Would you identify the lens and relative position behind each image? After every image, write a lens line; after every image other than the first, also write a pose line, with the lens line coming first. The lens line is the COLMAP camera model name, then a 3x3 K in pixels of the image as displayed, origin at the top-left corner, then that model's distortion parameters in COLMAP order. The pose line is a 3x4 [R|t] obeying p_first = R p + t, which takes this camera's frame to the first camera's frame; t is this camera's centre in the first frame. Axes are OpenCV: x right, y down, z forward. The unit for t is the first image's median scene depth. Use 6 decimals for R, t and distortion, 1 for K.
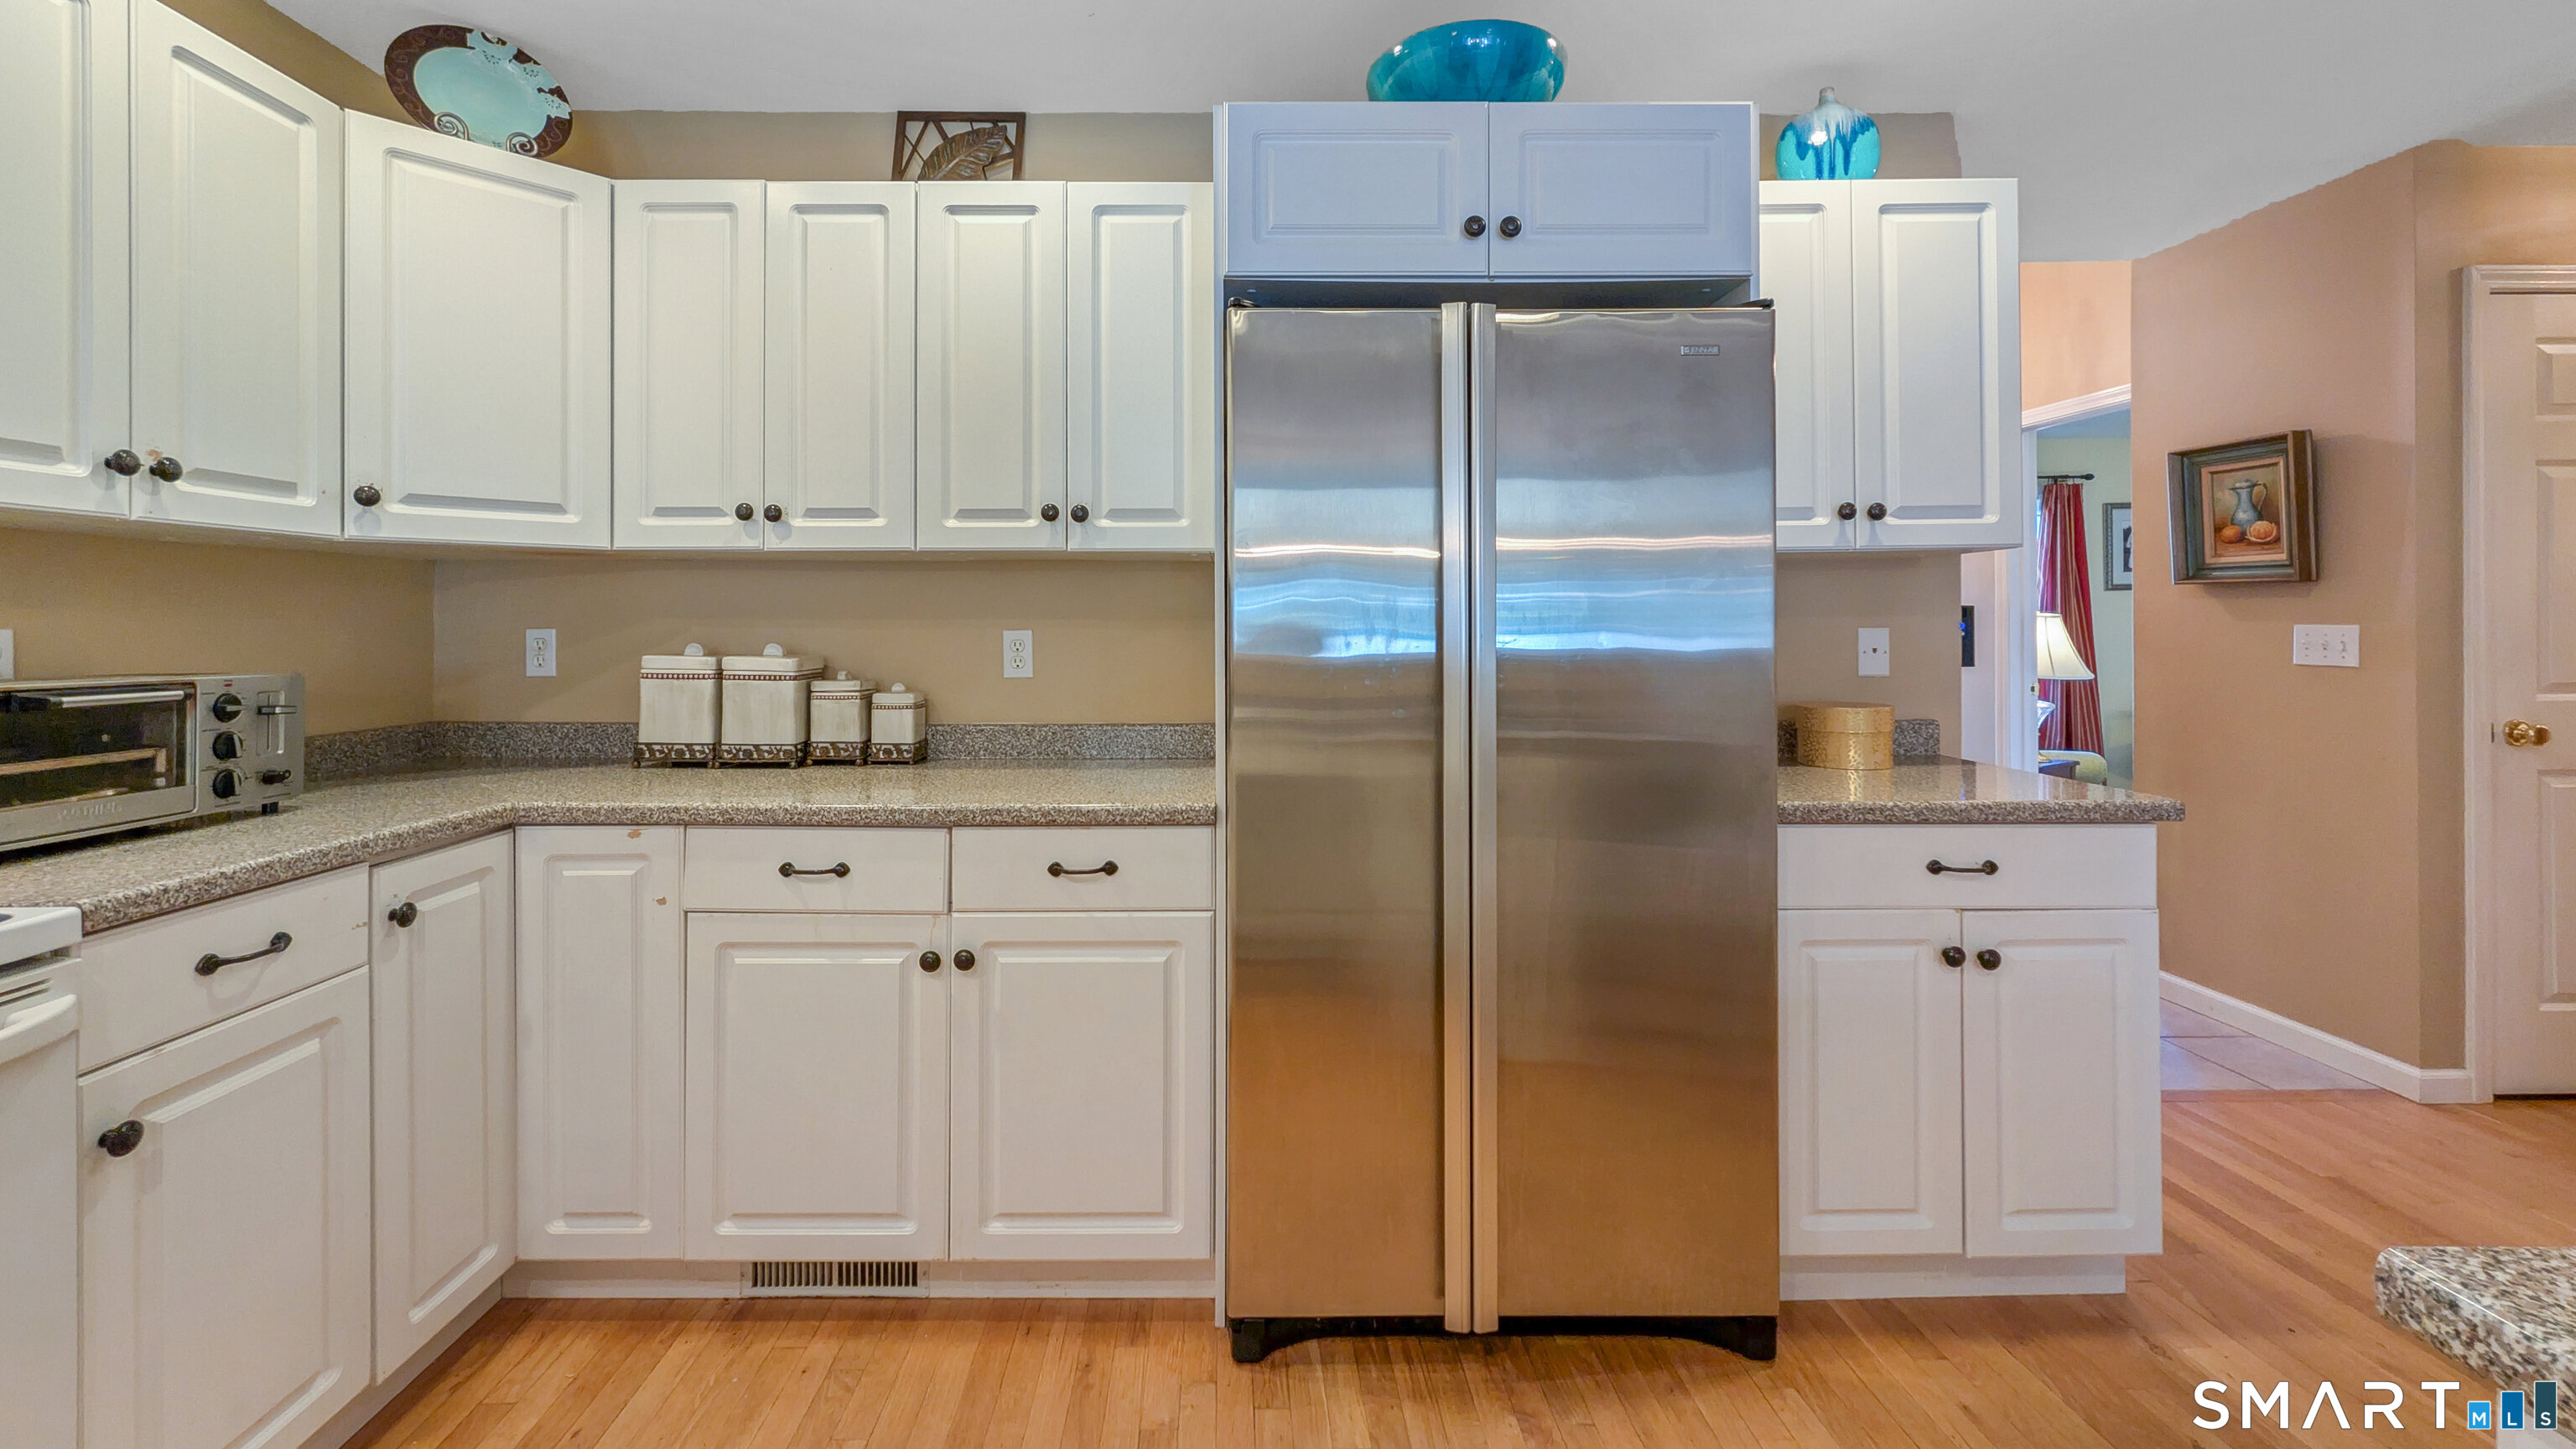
lens RADIAL K [[1053.4, 0, 1234.7], [0, 1053.4, 616.8], [0, 0, 1]] dist [0.000214, -0.000231]
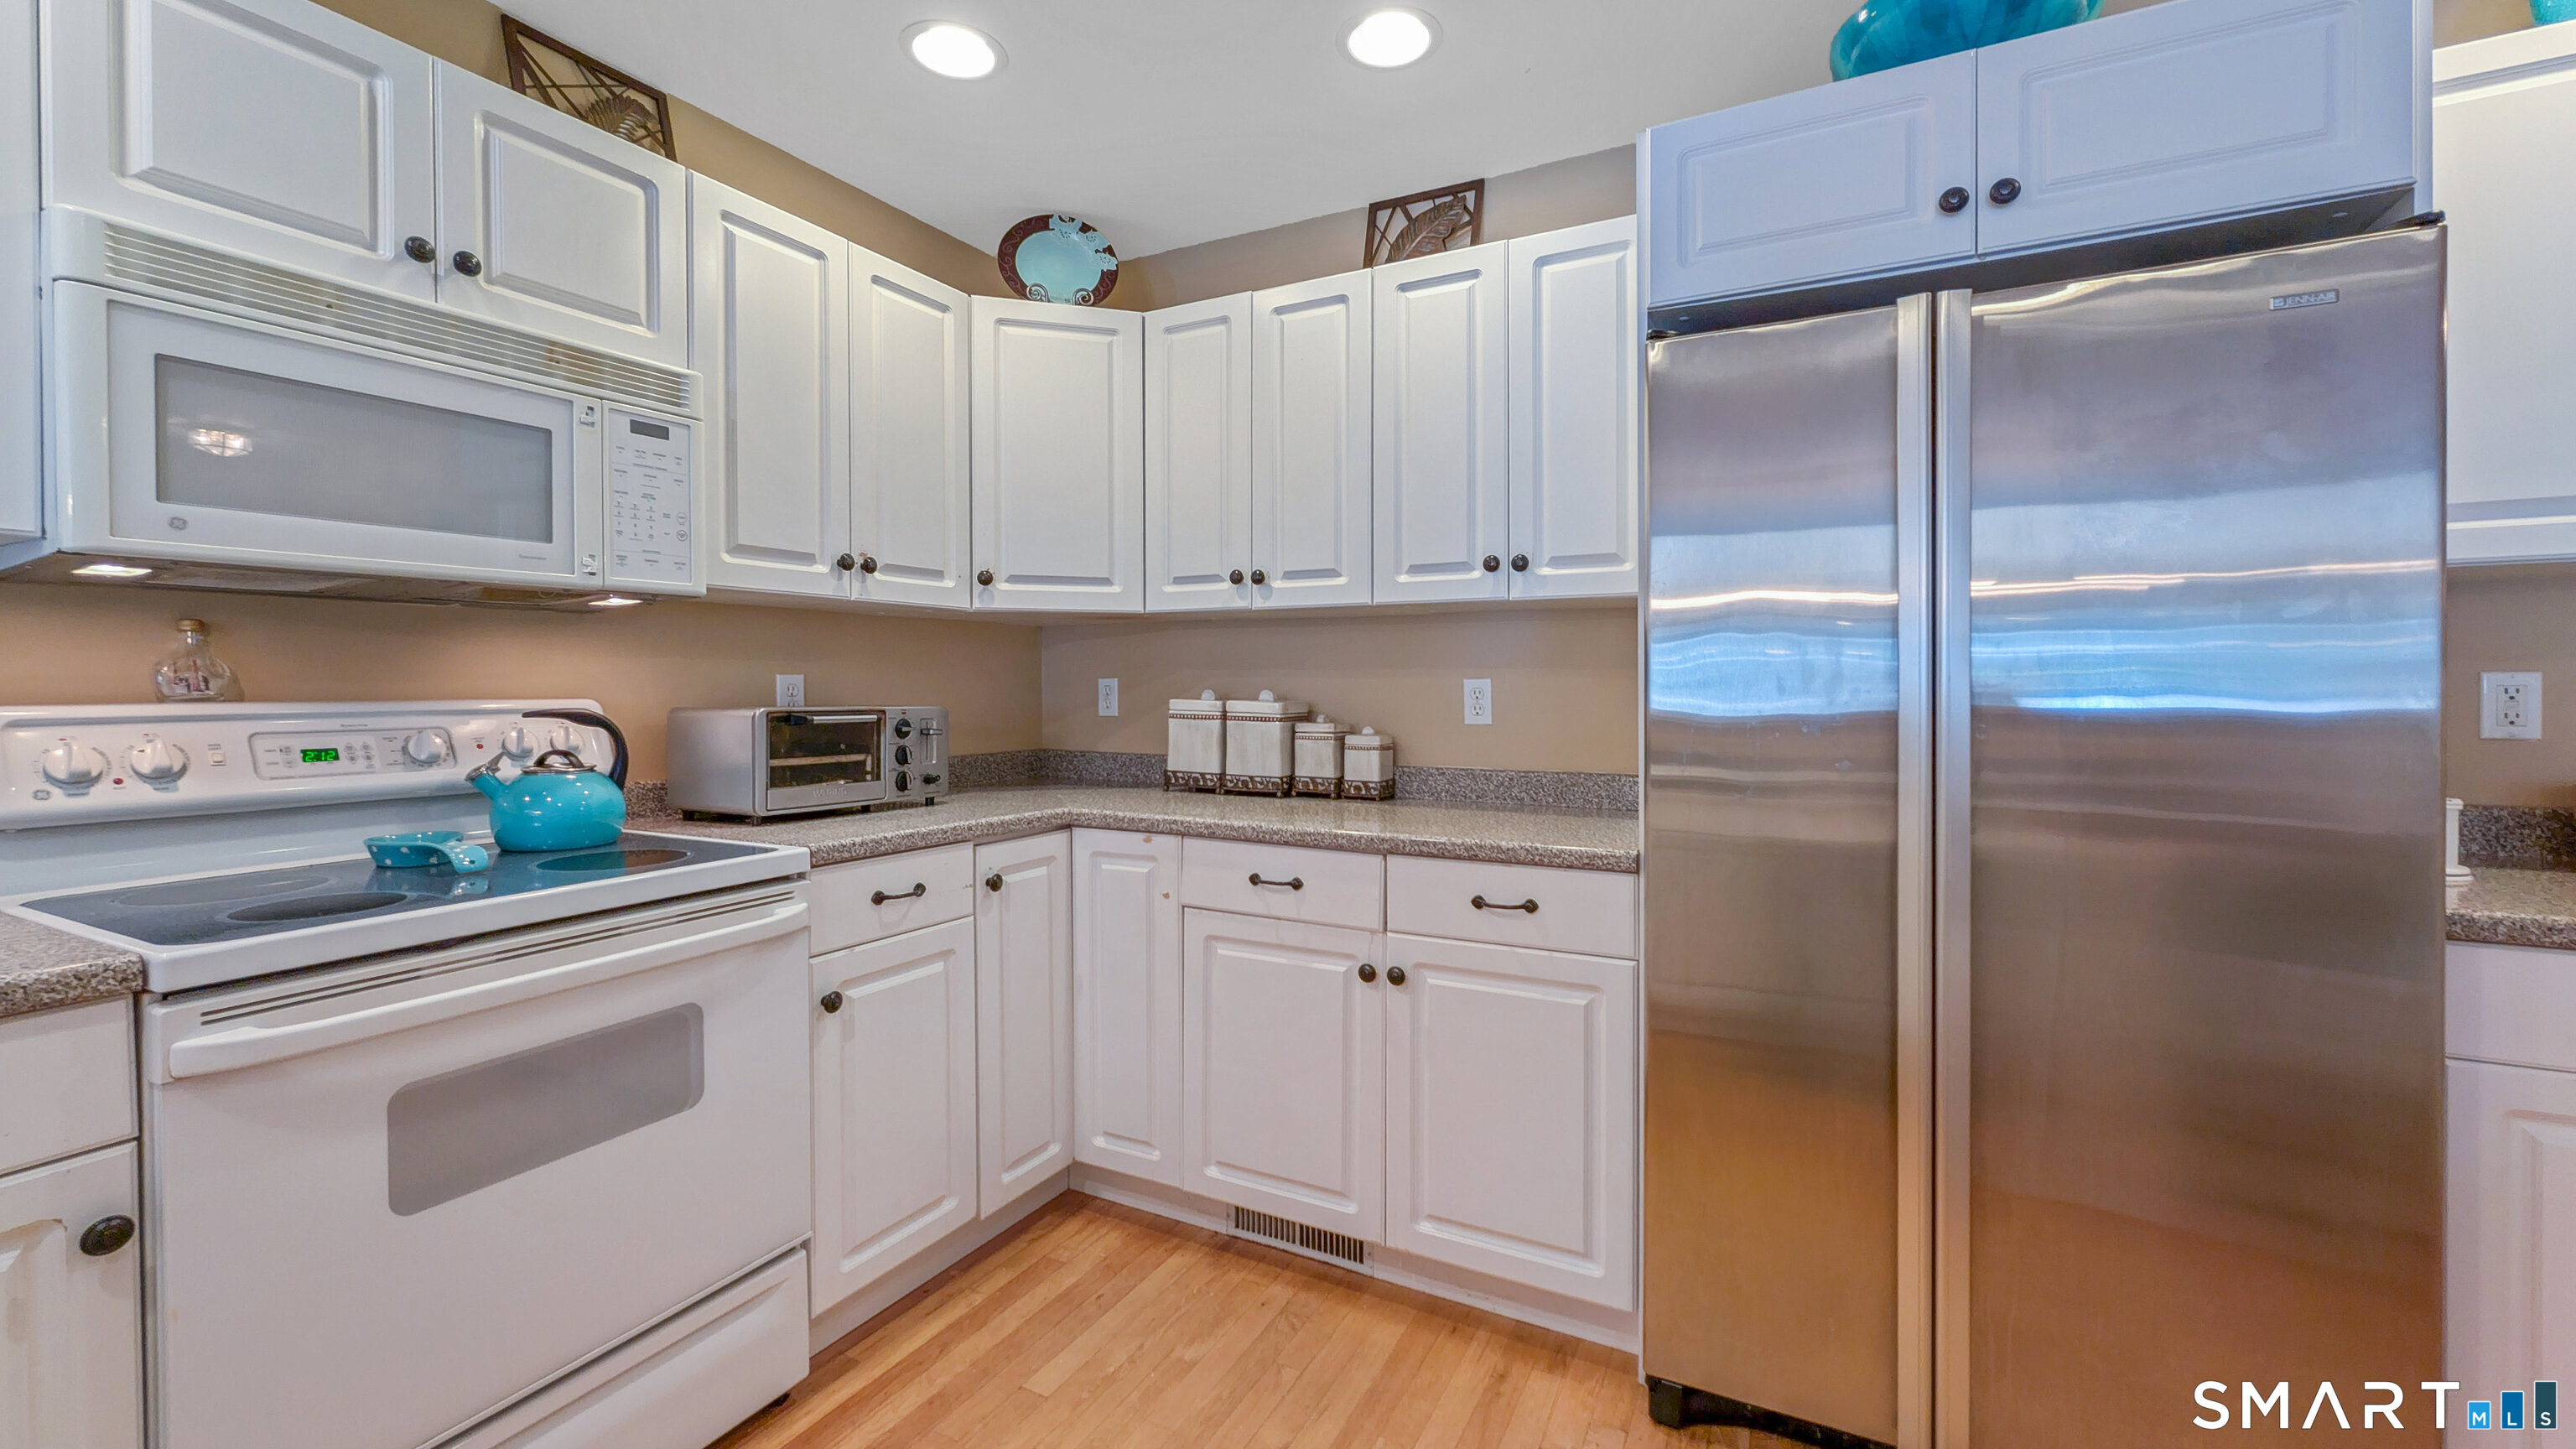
lens RADIAL K [[1051.7, 0, 1253.4], [0, 1051.7, 690.3], [0, 0, 1]] dist [0.000417, -0.000003]
pose [[0.876038, 0.003731, -0.482227, 0.138360], [0.002141, 0.999930, 0.011625, 0.015595], [0.482237, -0.011217, 0.875969, -0.025952]]
